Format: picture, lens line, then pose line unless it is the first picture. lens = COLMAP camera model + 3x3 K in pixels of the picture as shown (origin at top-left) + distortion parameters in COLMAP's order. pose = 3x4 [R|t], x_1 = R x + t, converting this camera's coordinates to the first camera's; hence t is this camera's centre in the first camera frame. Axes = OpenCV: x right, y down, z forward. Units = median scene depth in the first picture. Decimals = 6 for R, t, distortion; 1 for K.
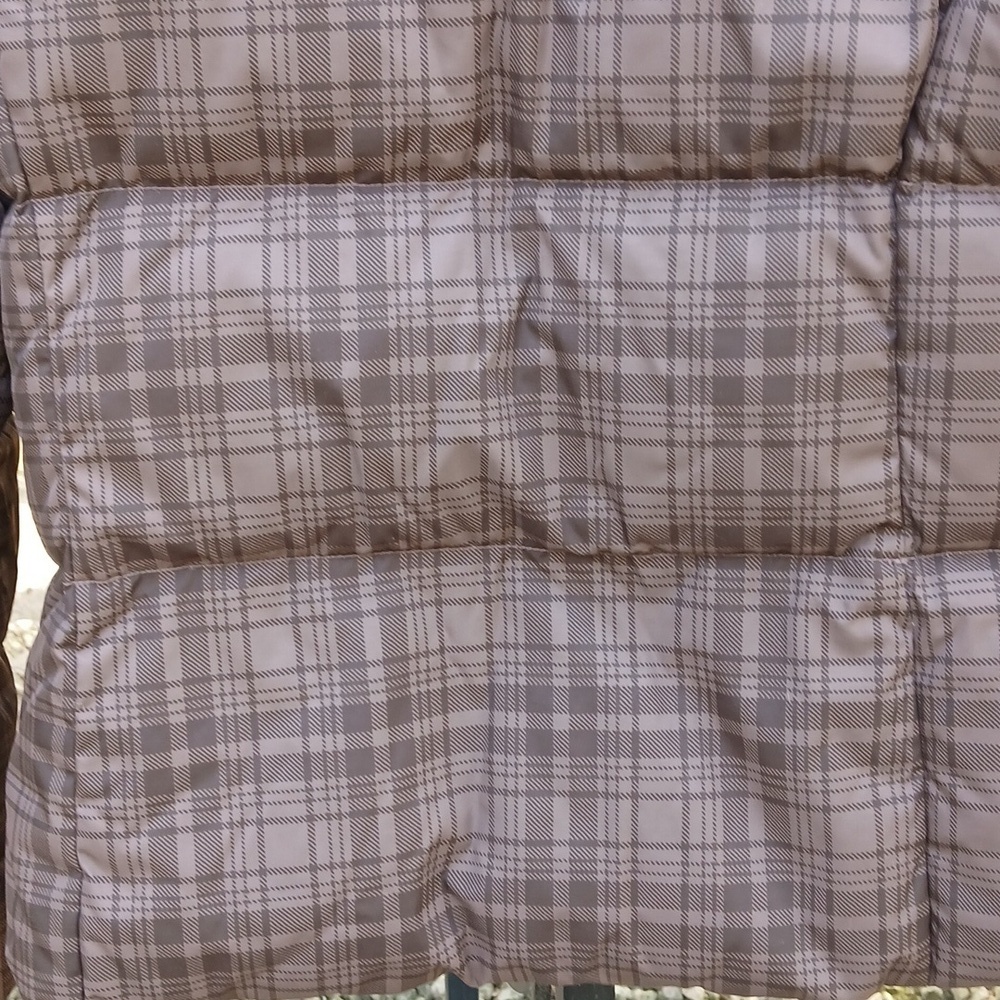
lens RADIAL K [[1774.8, 0, 521.0], [0, 1774.8, 499.7], [0, 0, 1]] dist [0.167641, -0.398274]
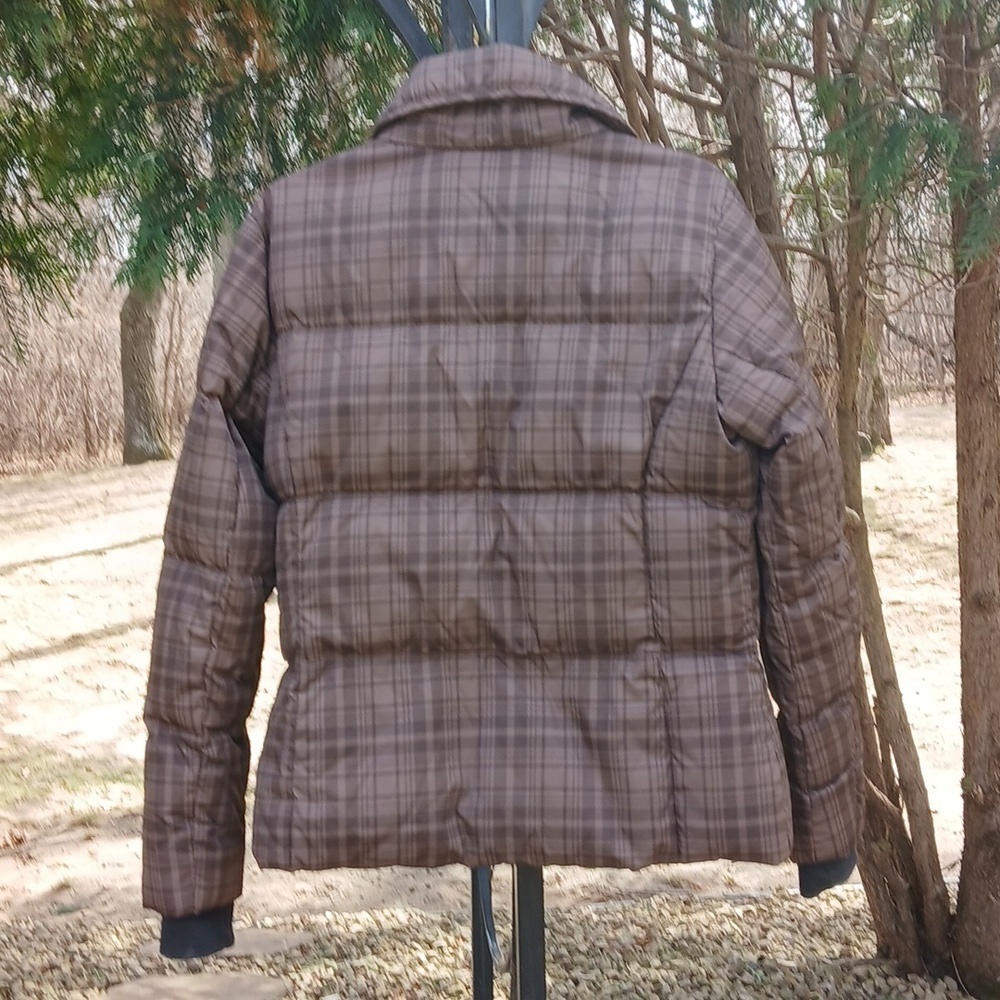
lens RADIAL K [[1774.8, 0, 521.0], [0, 1774.8, 499.7], [0, 0, 1]] dist [0.167641, -0.398274]
pose [[0.999449, 0.014114, -0.030035, 0.103739], [-0.020759, 0.972012, -0.234012, 0.383498], [0.025891, 0.234507, 0.971770, -1.304712]]
